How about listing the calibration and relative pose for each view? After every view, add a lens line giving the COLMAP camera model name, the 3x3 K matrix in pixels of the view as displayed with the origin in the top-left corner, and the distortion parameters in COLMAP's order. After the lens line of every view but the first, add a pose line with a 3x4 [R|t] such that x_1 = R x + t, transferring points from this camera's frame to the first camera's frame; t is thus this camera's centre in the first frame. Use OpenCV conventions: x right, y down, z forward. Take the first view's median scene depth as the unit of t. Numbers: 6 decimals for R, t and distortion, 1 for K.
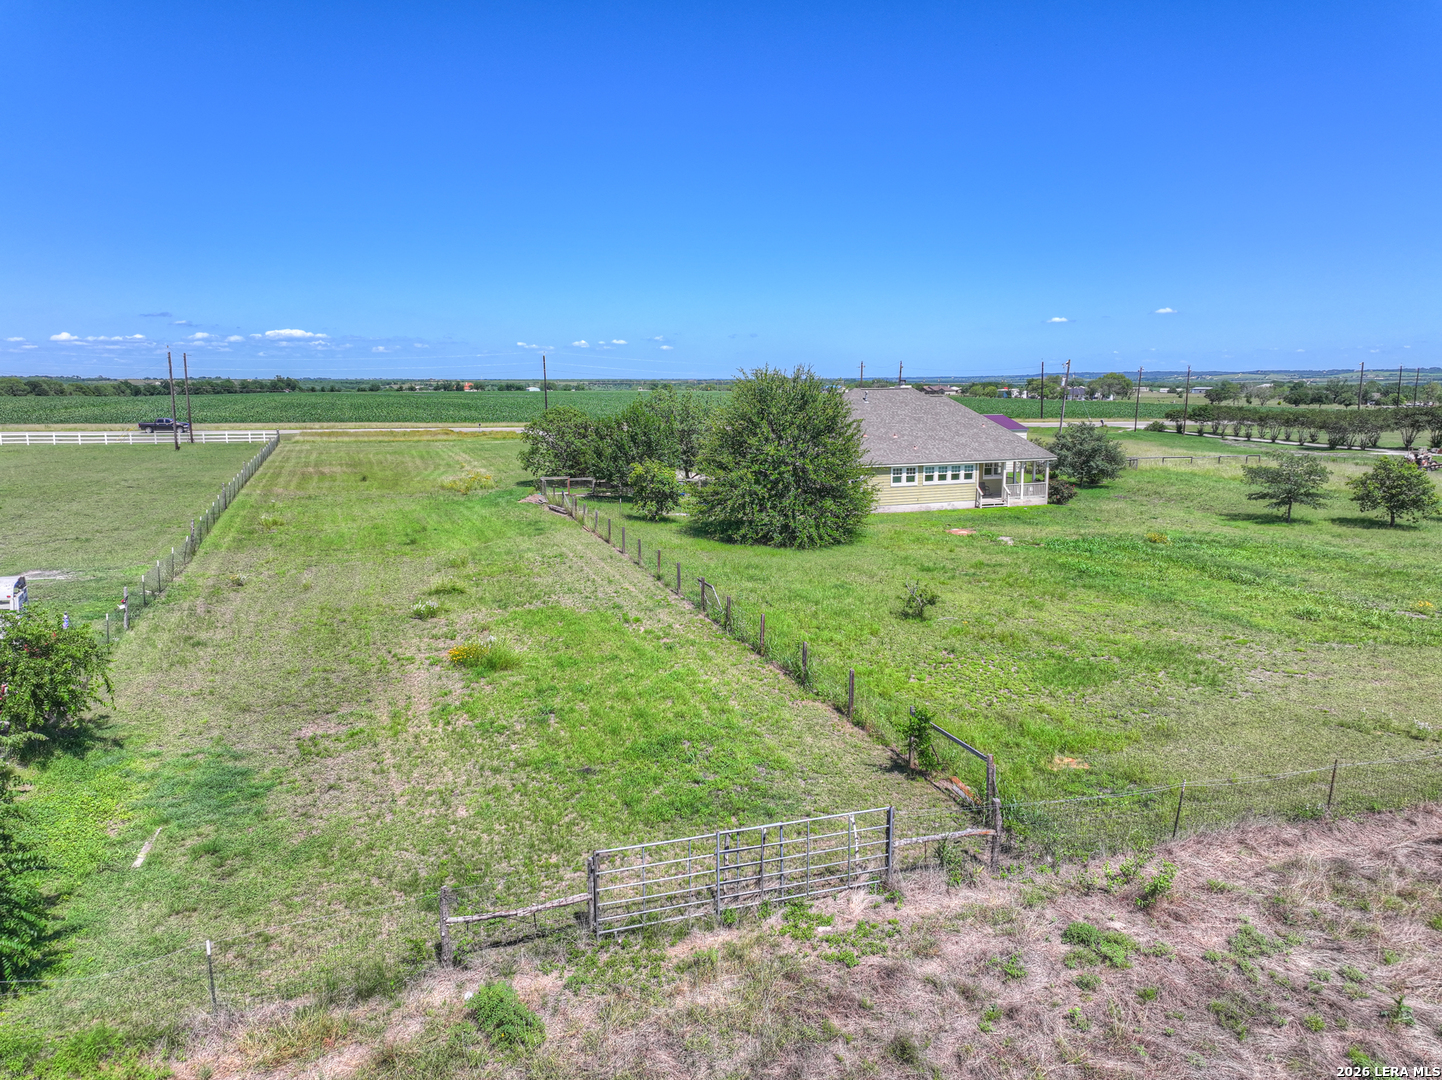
lens RADIAL K [[996.2, 0, 721.0], [0, 996.2, 540.0], [0, 0, 1]] dist [-0.000926, 0.008038]
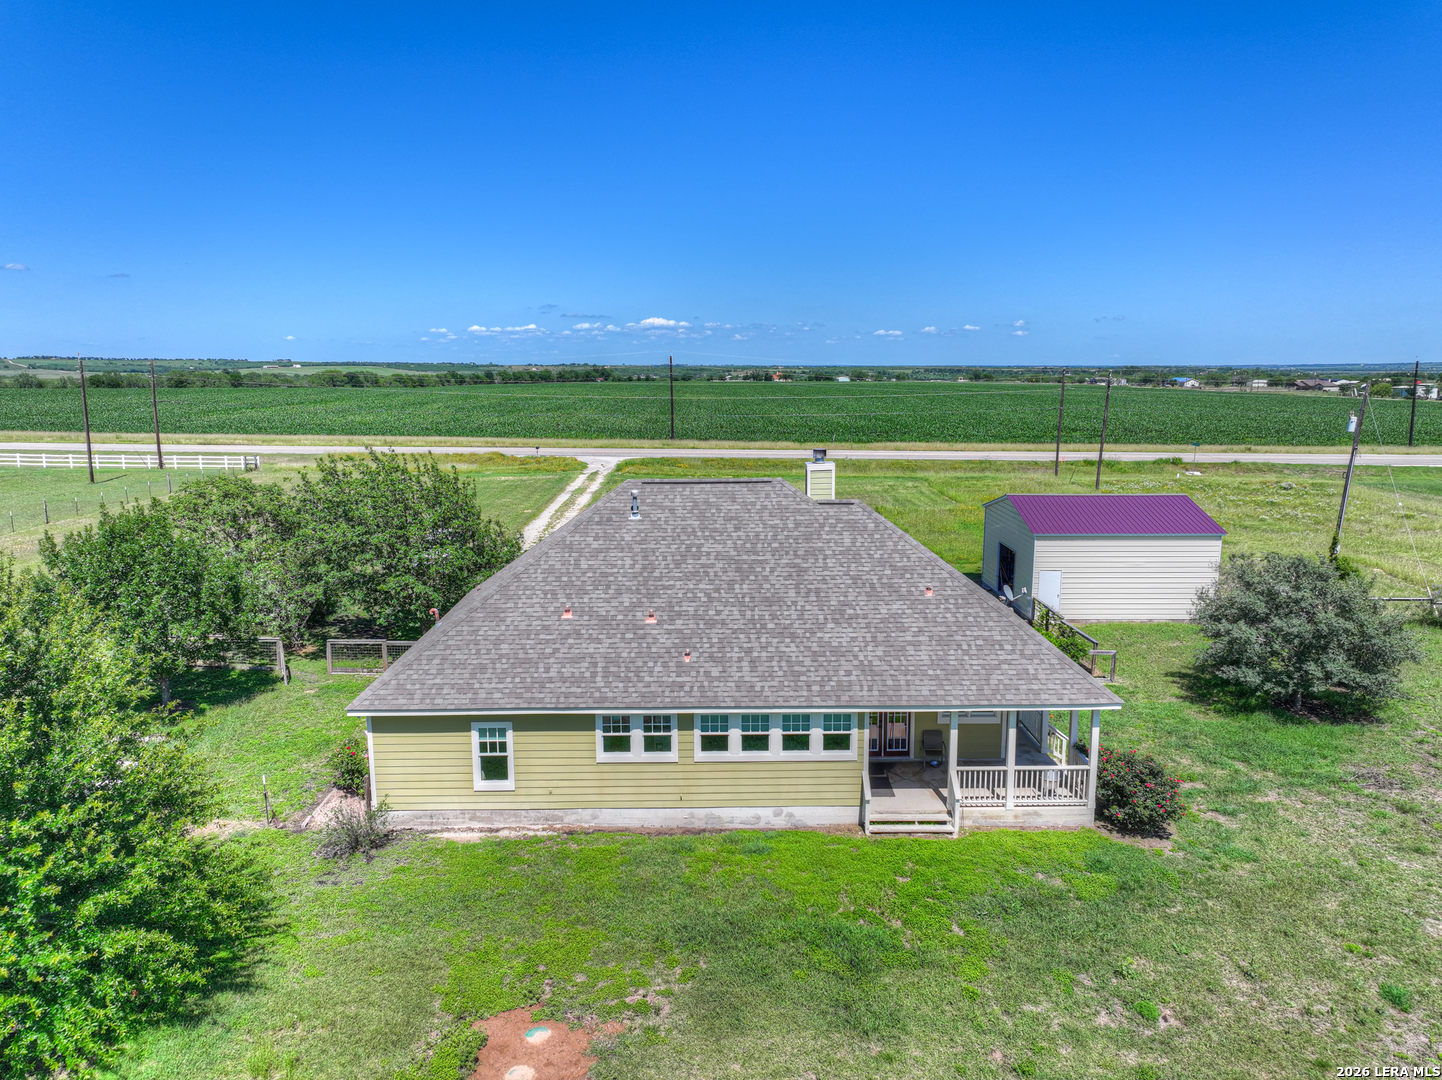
lens RADIAL K [[996.2, 0, 721.0], [0, 996.2, 540.0], [0, 0, 1]] dist [-0.000926, 0.008038]
pose [[0.942356, 0.059722, -0.329239, 0.326683], [-0.055188, 0.998209, 0.023108, -0.145823], [0.330029, -0.003606, 0.943964, 0.642352]]
